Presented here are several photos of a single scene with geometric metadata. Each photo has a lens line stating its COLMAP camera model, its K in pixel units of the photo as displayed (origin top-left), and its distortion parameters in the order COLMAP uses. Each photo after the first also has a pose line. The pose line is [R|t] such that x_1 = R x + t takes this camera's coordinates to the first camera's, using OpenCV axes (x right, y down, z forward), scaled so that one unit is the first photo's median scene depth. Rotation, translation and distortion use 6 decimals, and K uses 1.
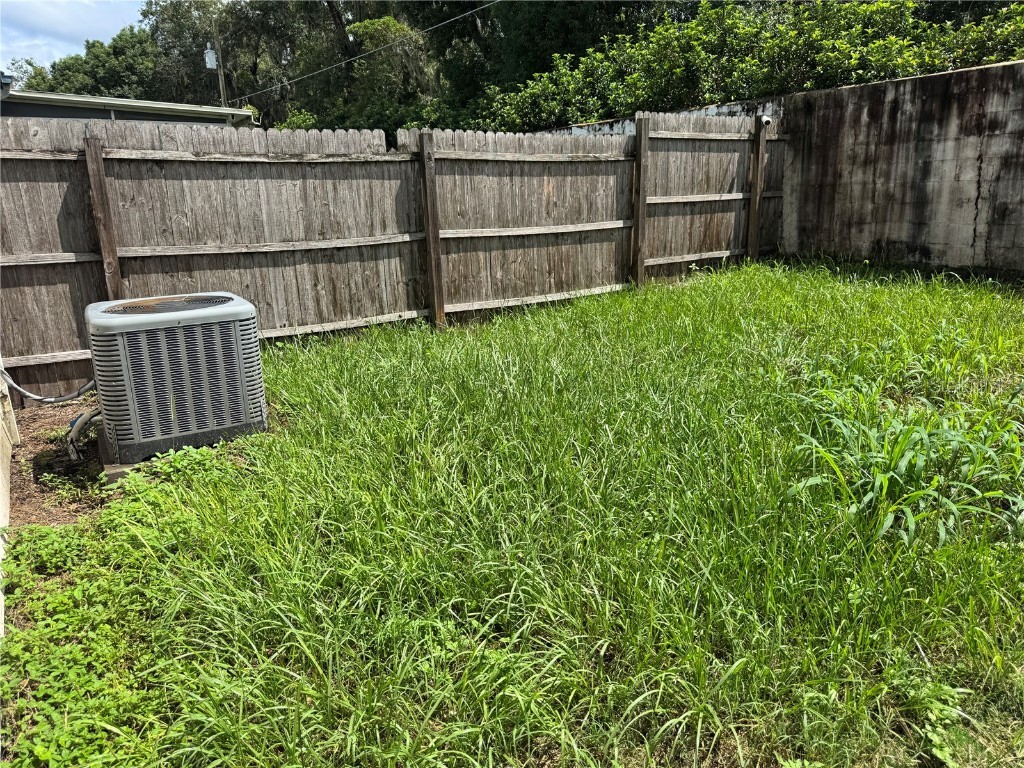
lens RADIAL K [[718.0, 0, 512.6], [0, 718.0, 390.4], [0, 0, 1]] dist [0.067683, -0.077983]
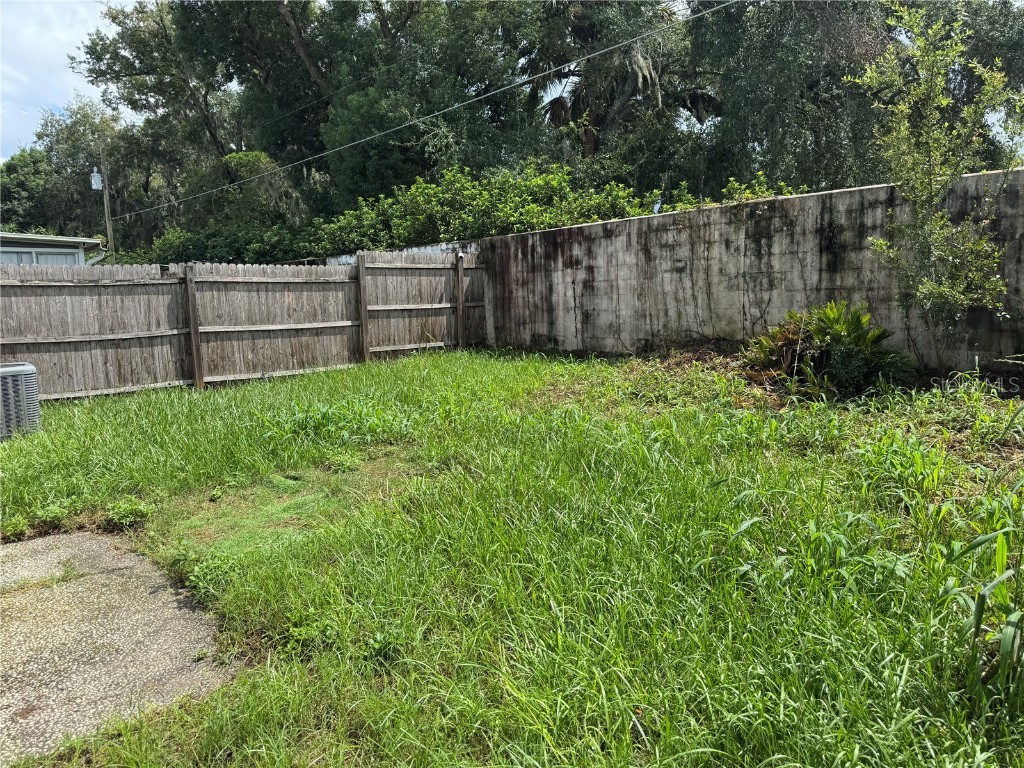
lens RADIAL K [[718.0, 0, 515.2], [0, 718.0, 387.6], [0, 0, 1]] dist [0.067683, -0.077983]
pose [[0.992452, -0.016256, 0.121551, 0.303810], [0.033326, 0.989626, -0.139751, 0.113418], [-0.118018, 0.142747, 0.982698, -0.456109]]
